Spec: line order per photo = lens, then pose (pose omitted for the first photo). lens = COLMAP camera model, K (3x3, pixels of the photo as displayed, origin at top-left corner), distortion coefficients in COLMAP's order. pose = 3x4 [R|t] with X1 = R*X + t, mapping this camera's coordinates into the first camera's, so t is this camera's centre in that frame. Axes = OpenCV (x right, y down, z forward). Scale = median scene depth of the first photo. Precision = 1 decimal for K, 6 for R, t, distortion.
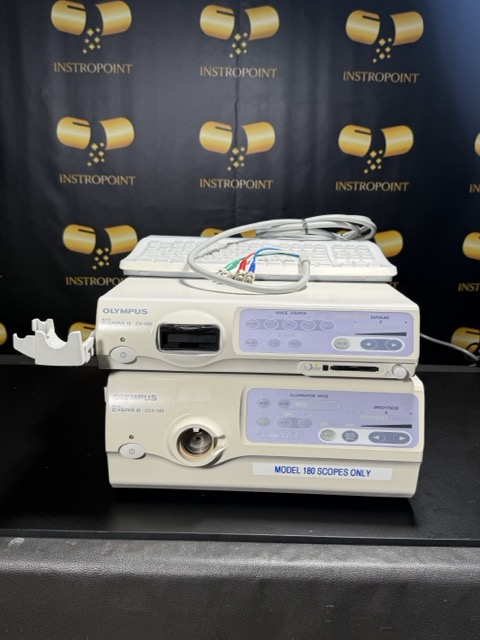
lens RADIAL K [[580.3, 0, 241.7], [0, 580.3, 323.4], [0, 0, 1]] dist [0.090666, -0.189033]
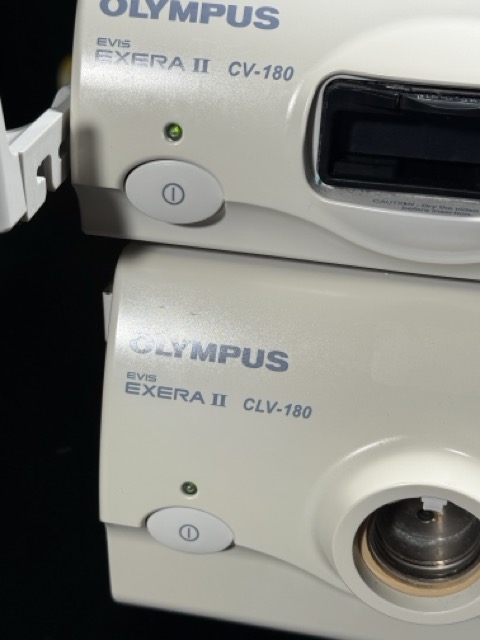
lens RADIAL K [[1050.2, 0, 239.9], [0, 1050.2, 321.7], [0, 0, 1]] dist [0.218151, 0.000000]
pose [[0.986611, 0.095204, -0.132418, -0.104922], [-0.063165, 0.971624, 0.227940, 0.001362], [0.150361, -0.216524, 0.964629, 0.529766]]
